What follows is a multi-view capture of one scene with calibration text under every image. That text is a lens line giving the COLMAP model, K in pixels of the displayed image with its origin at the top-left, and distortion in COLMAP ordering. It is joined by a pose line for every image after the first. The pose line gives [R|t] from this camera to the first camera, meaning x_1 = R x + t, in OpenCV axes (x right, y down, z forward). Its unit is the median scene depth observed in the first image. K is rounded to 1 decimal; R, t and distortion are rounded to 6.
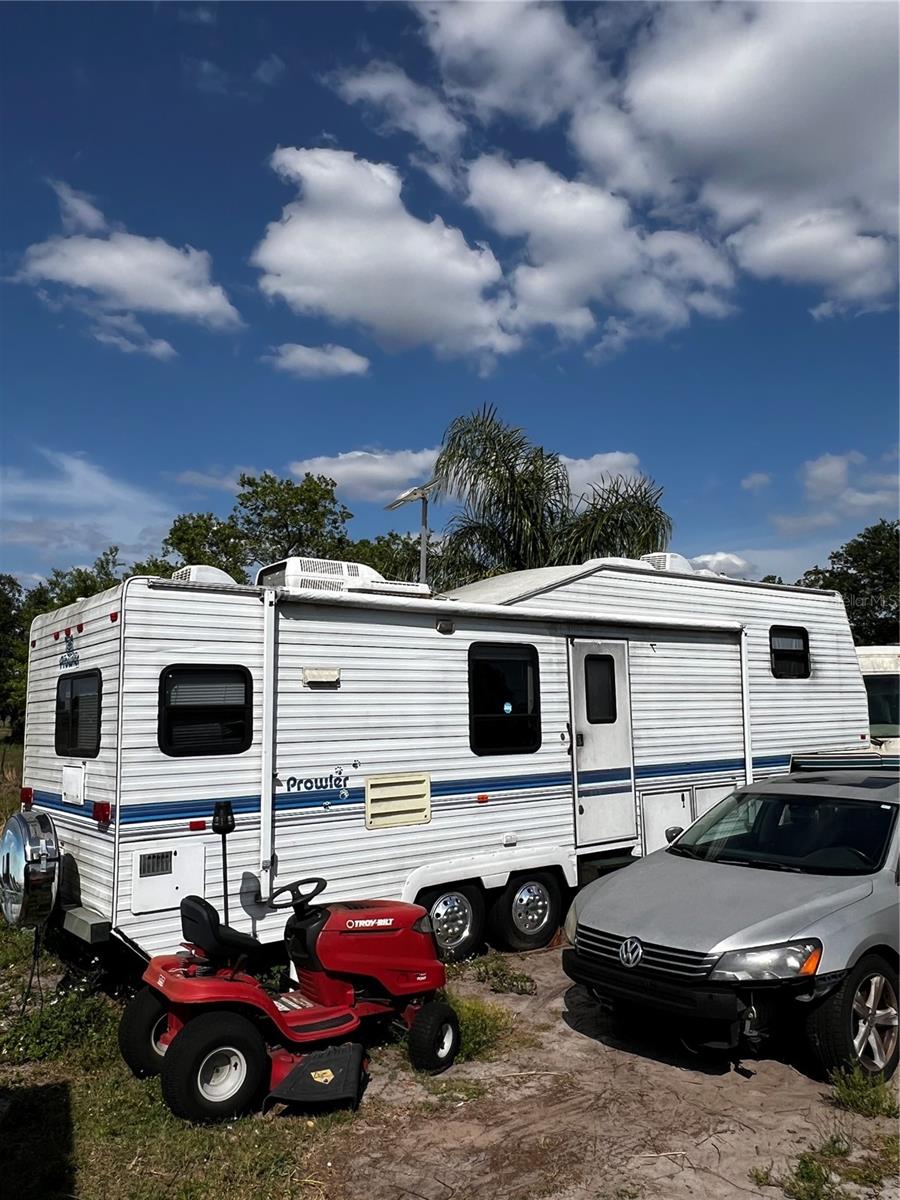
lens RADIAL K [[878.0, 0, 448.2], [0, 878.0, 596.9], [0, 0, 1]] dist [0.014761, 0.003500]
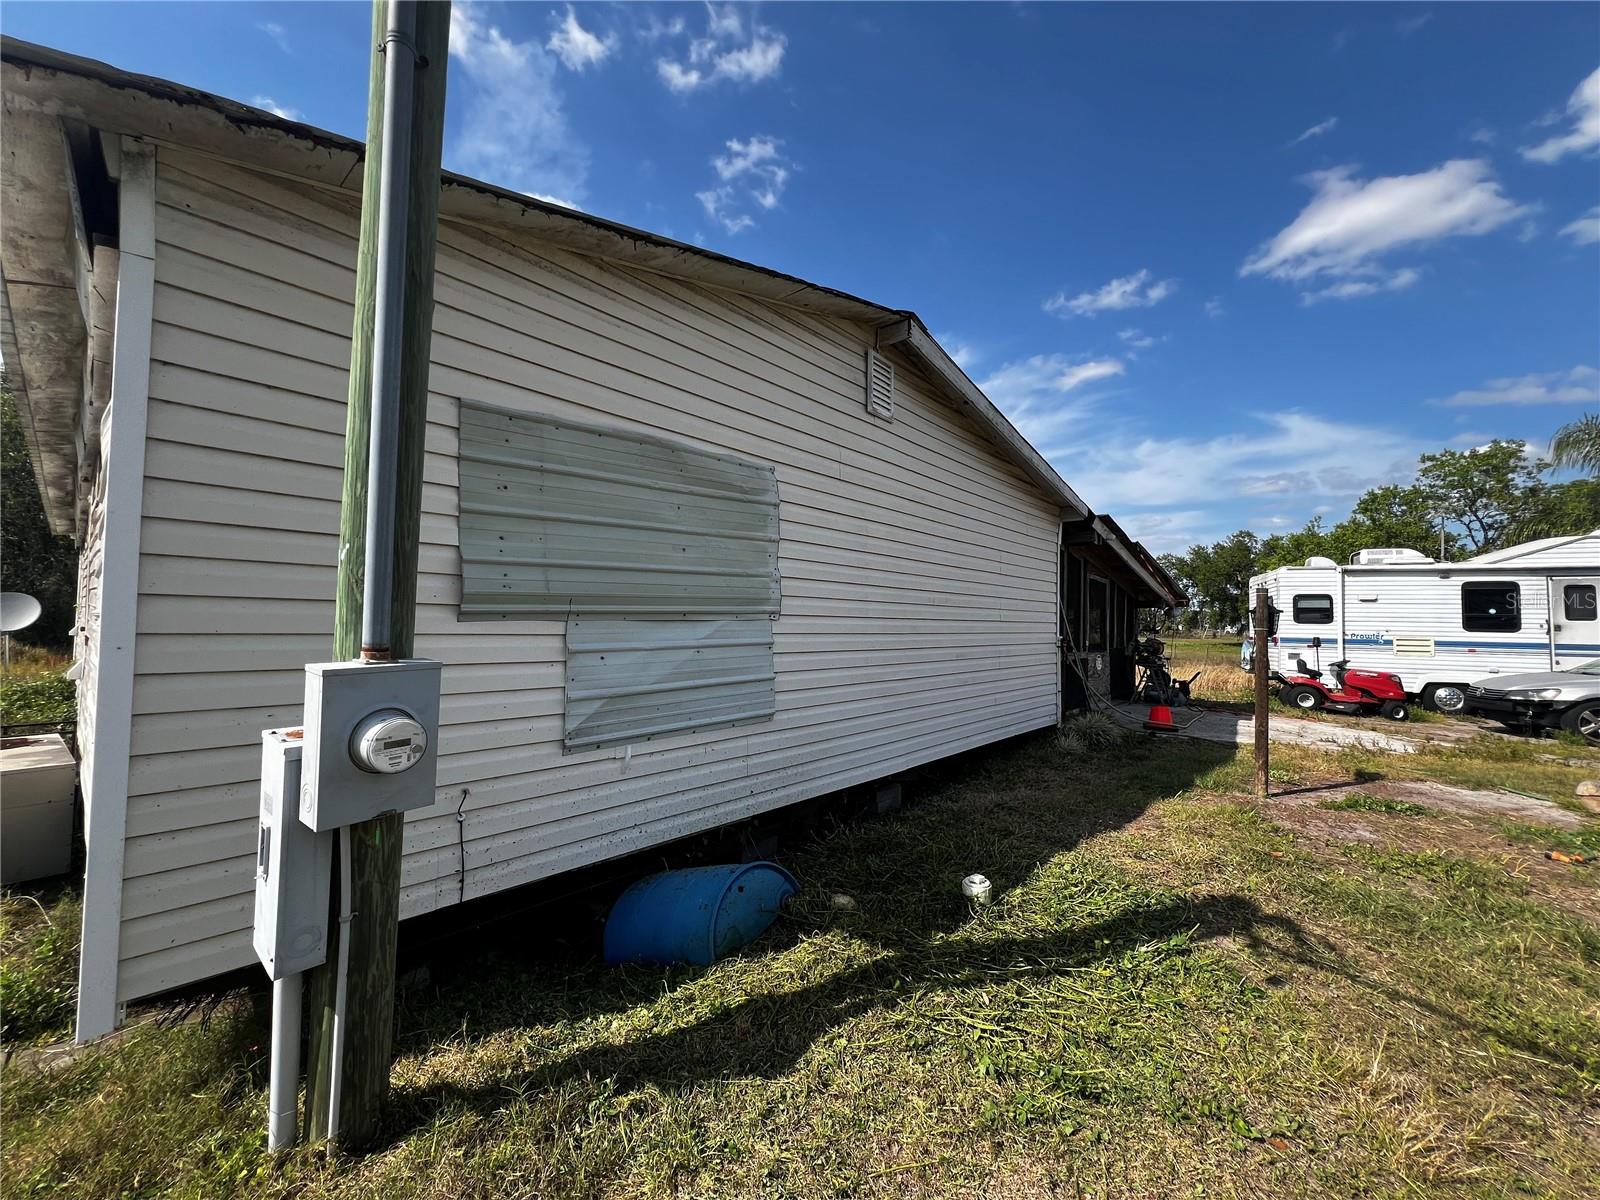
lens RADIAL K [[637.6, 0, 793.8], [0, 637.6, 593.2], [0, 0, 1]] dist [0.002701, 0.000166]
pose [[0.465714, -0.016447, -0.884783, 0.718333], [0.085015, 0.996034, 0.026233, -0.115109], [0.880842, -0.087437, 0.465265, -1.358575]]
